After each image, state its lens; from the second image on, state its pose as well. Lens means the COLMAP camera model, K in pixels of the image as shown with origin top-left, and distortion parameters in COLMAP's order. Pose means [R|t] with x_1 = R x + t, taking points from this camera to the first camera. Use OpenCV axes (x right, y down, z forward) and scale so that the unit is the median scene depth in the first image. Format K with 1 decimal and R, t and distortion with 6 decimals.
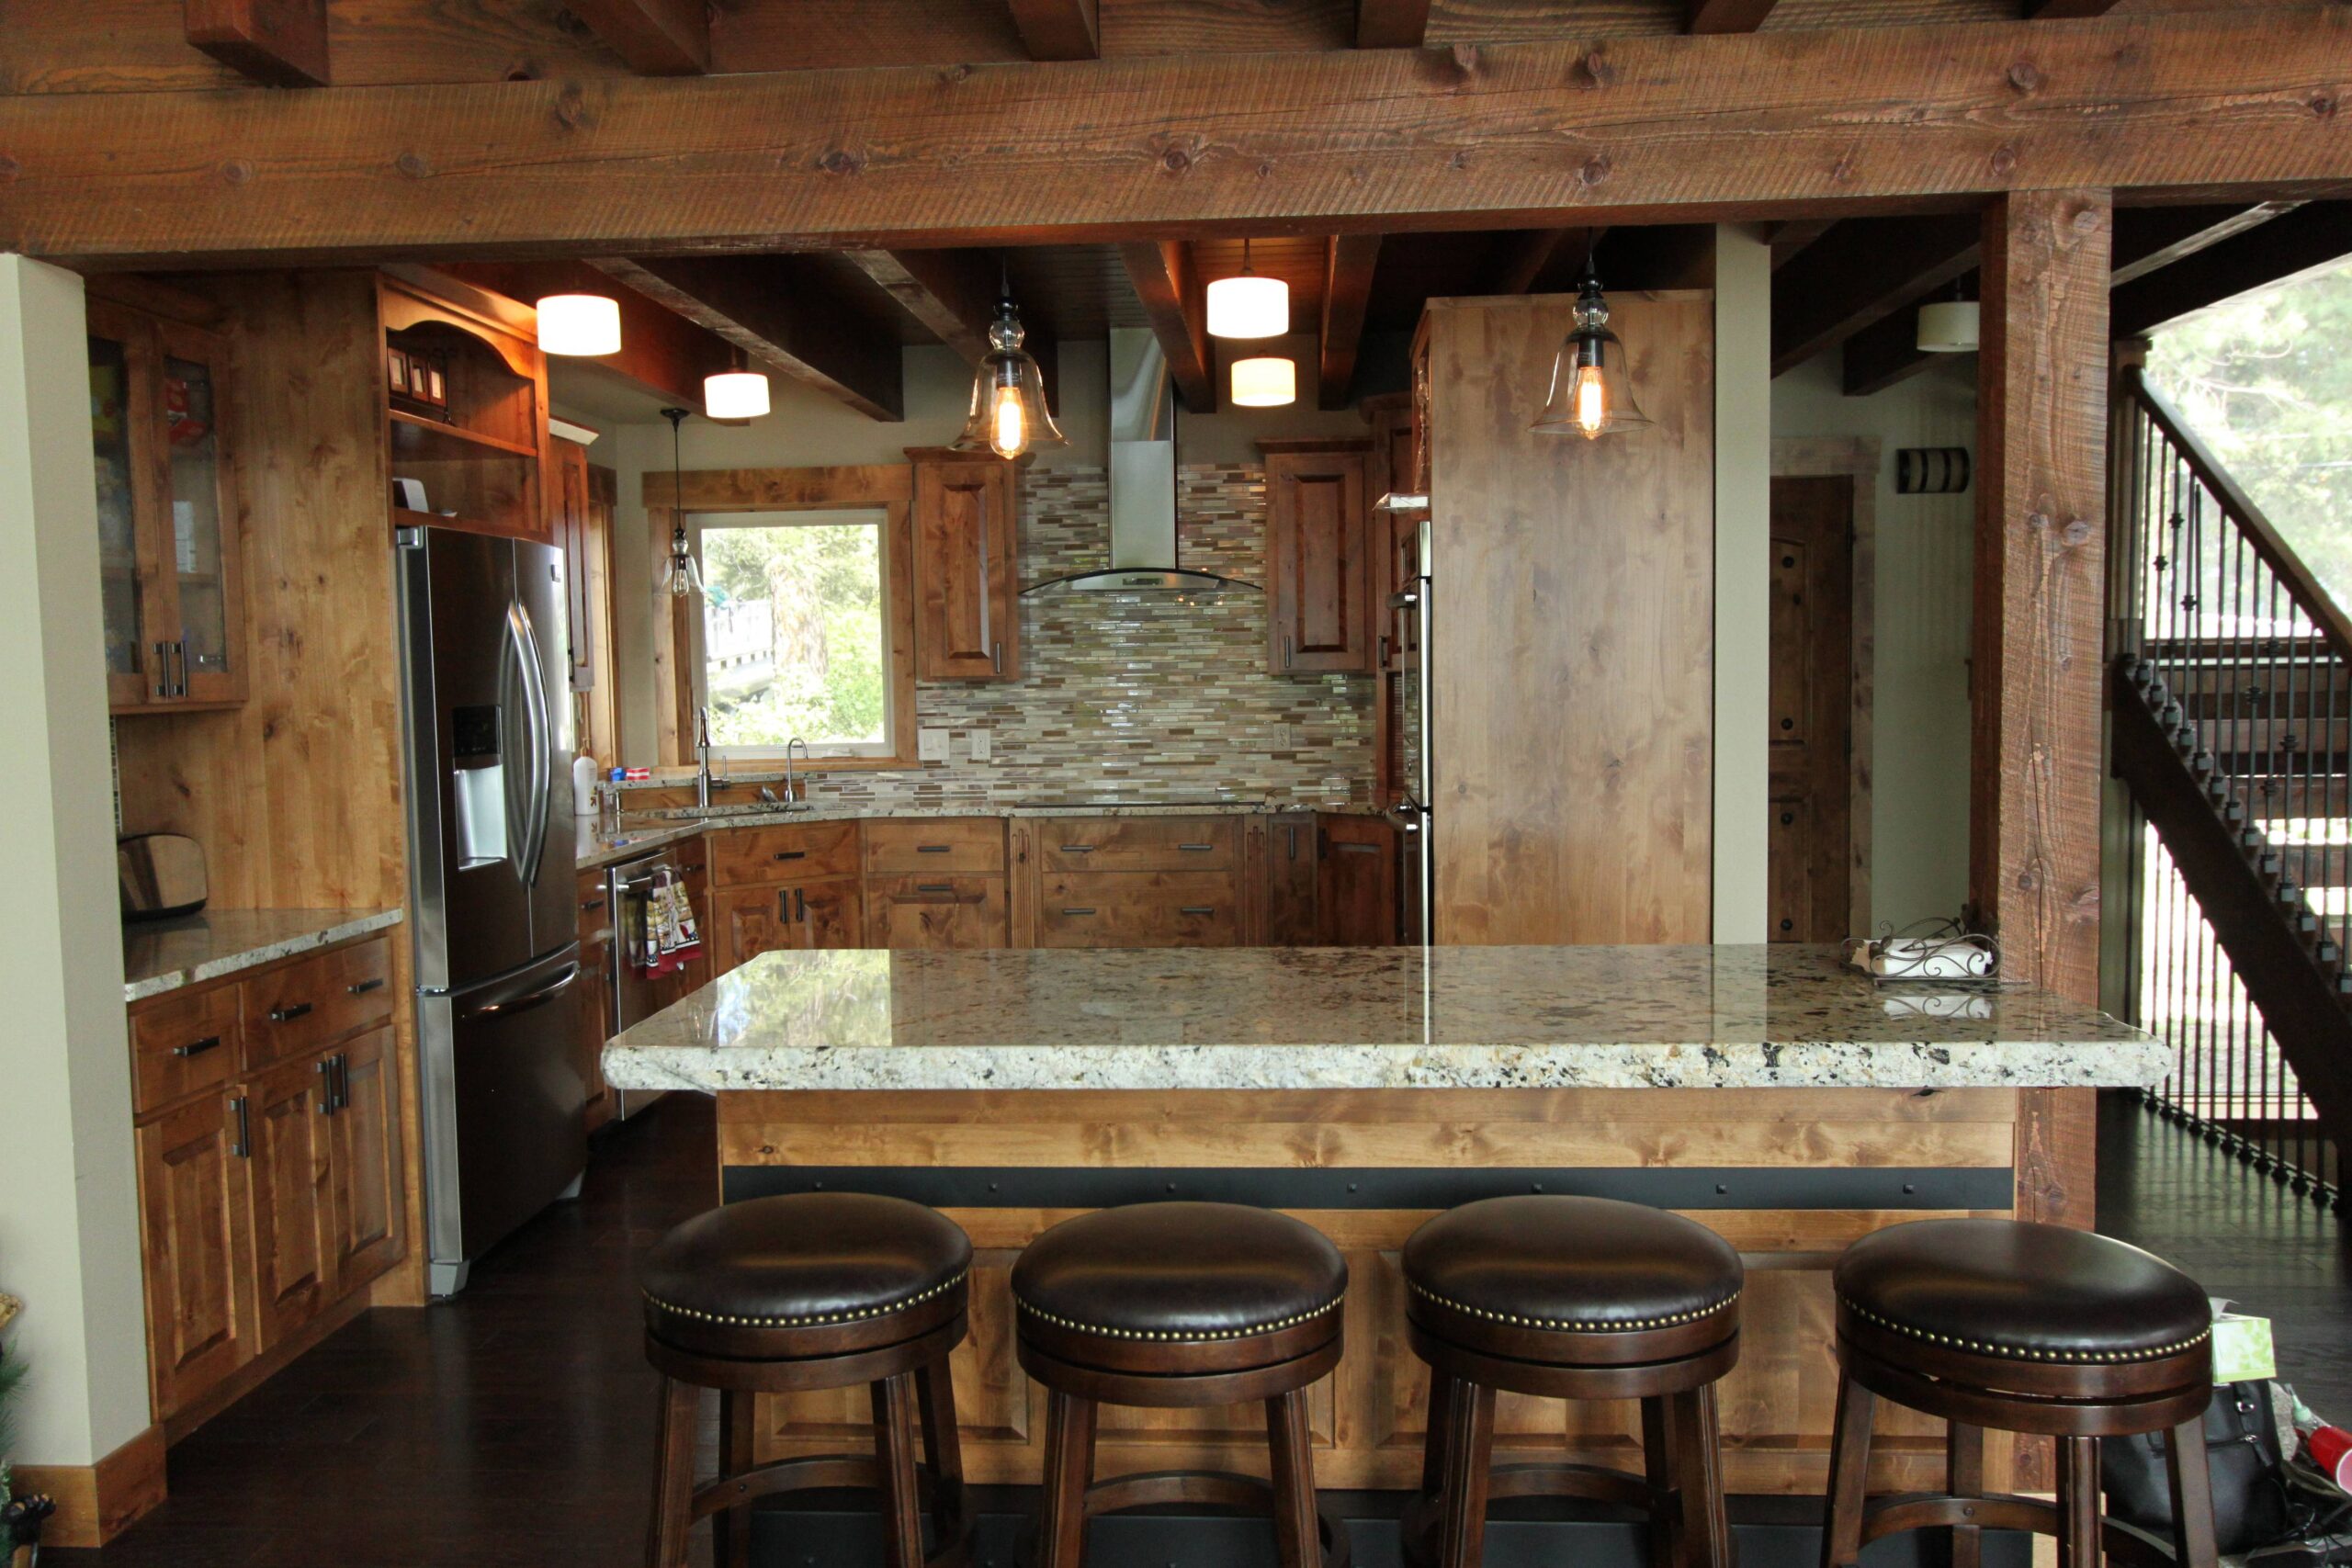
lens RADIAL K [[2019.9, 0, 1167.9], [0, 2019.9, 796.5], [0, 0, 1]] dist [-0.005645, -0.003820]
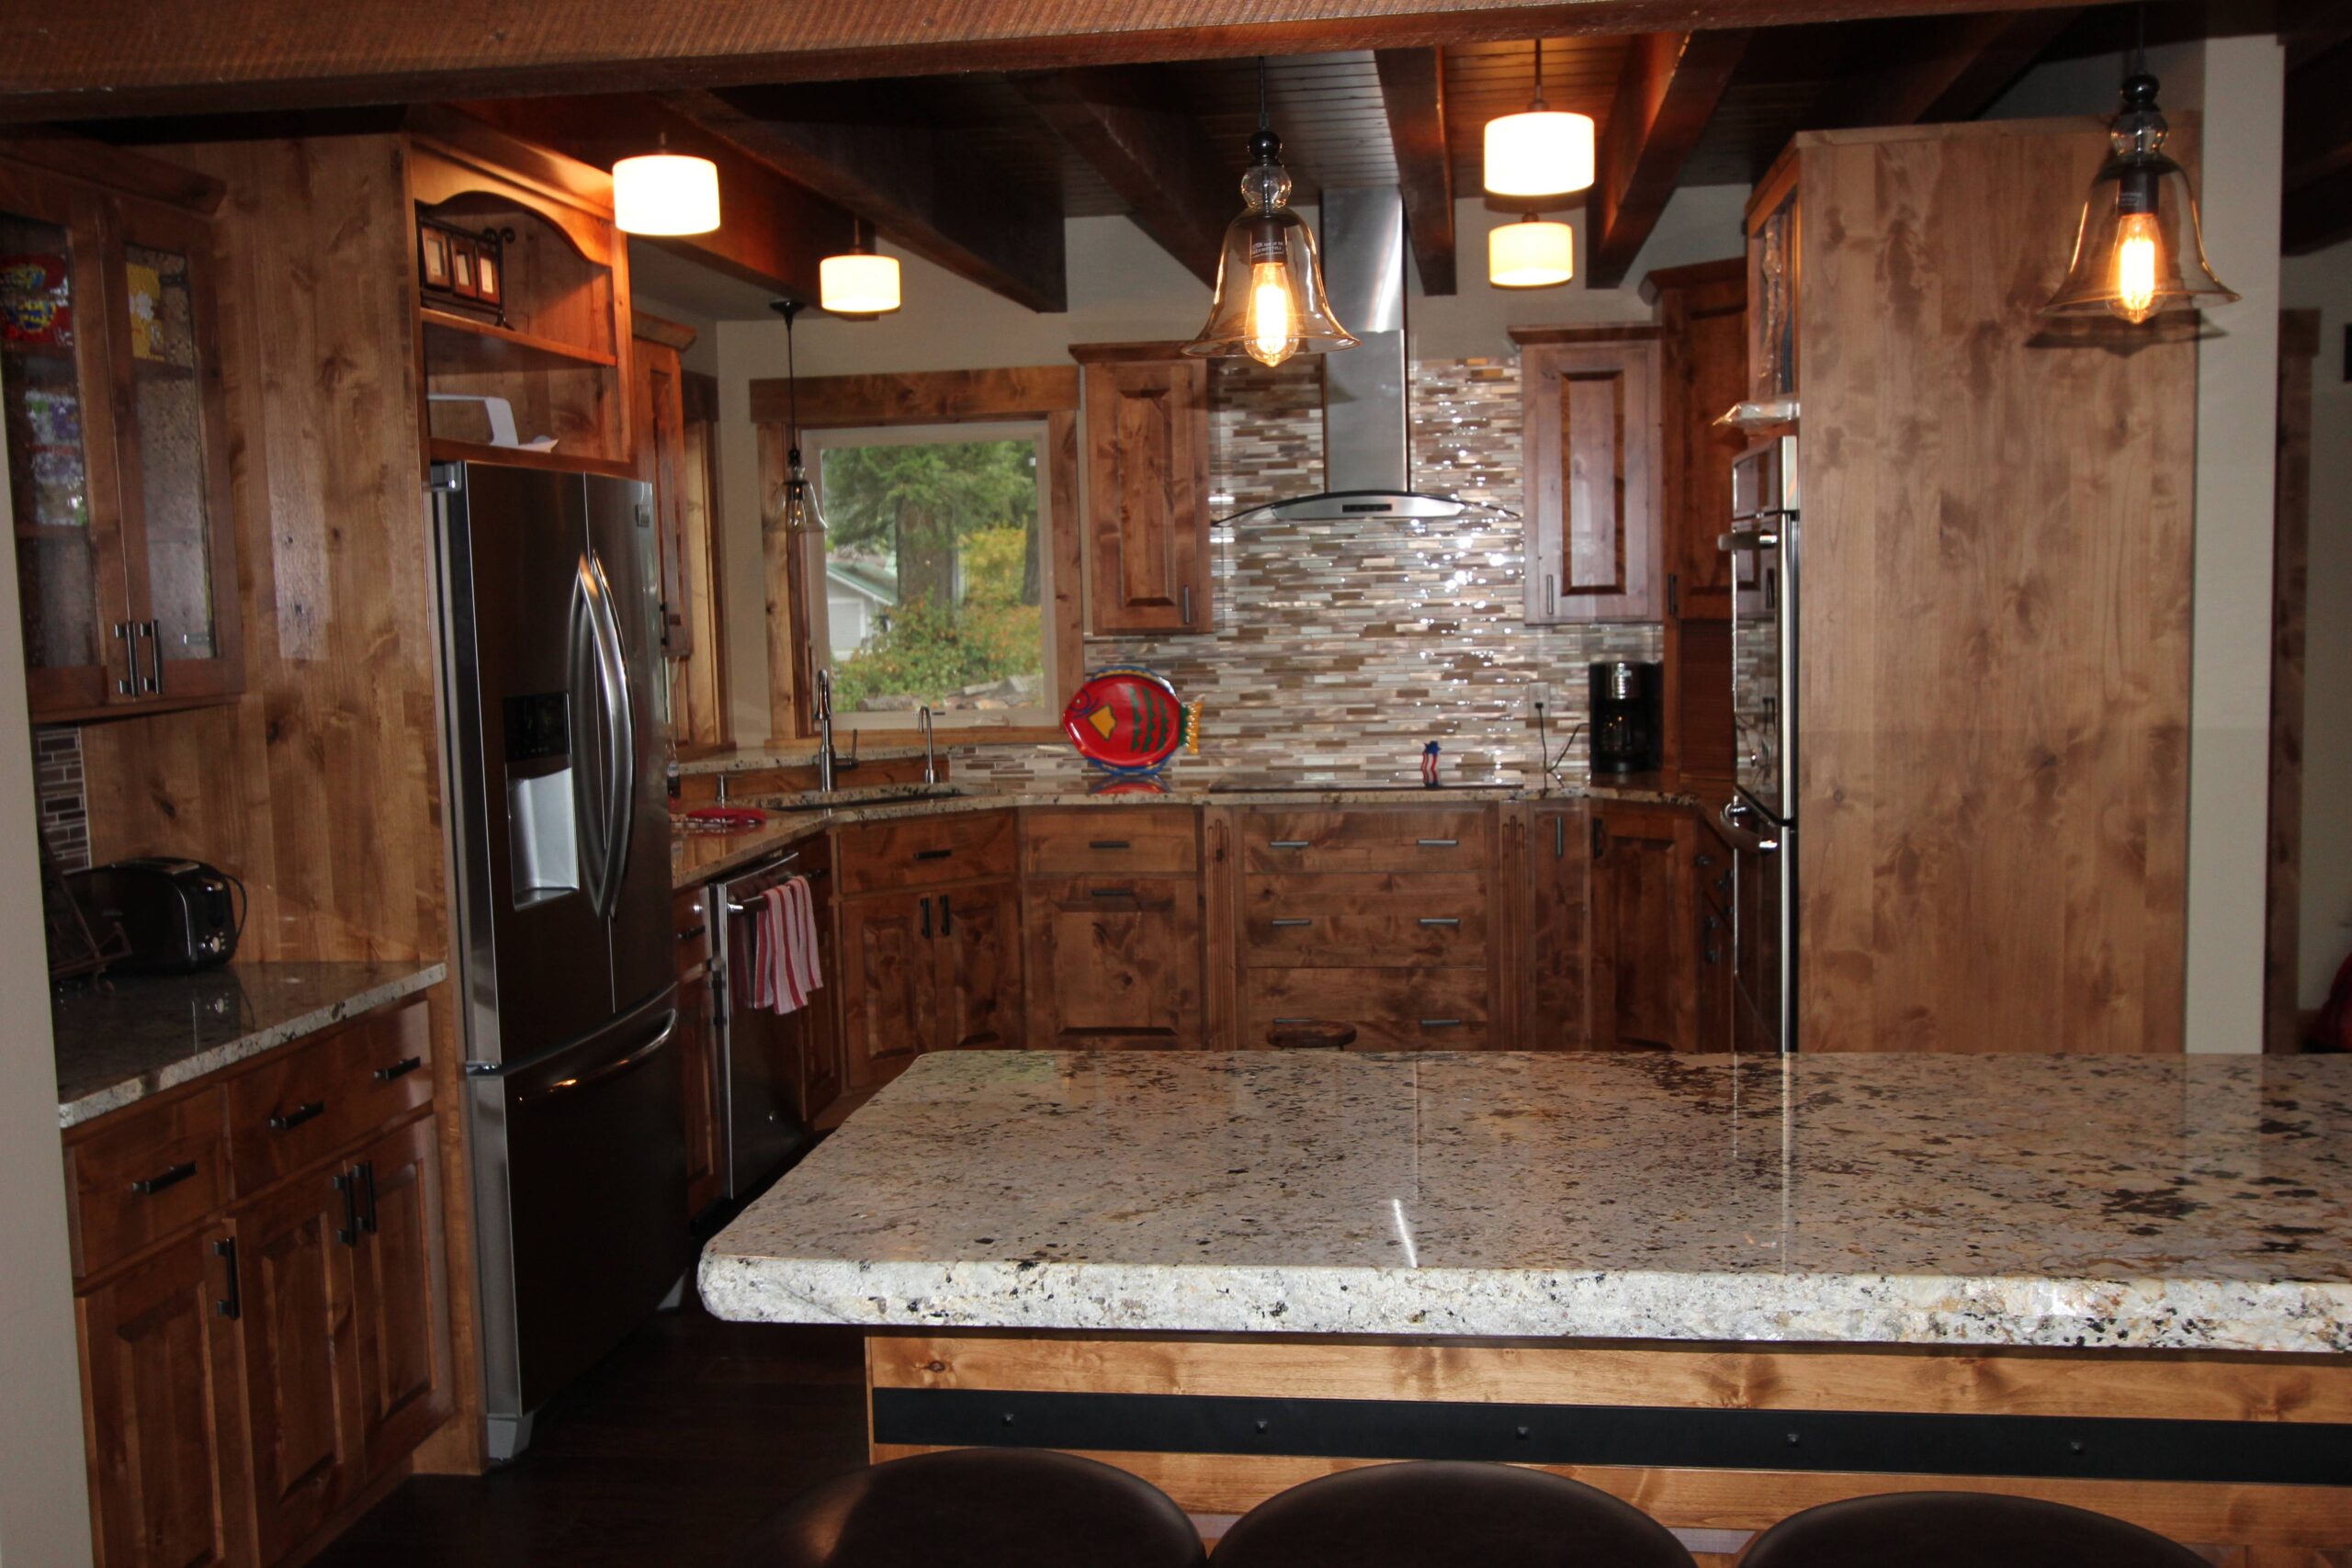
lens RADIAL K [[2275.8, 0, 1181.8], [0, 2275.8, 777.8], [0, 0, 1]] dist [0.000640, 0.000000]
pose [[0.997705, -0.003703, -0.067610, -0.040350], [0.005079, 0.999783, 0.020187, -0.029452], [0.067521, -0.020485, 0.997508, 0.152305]]
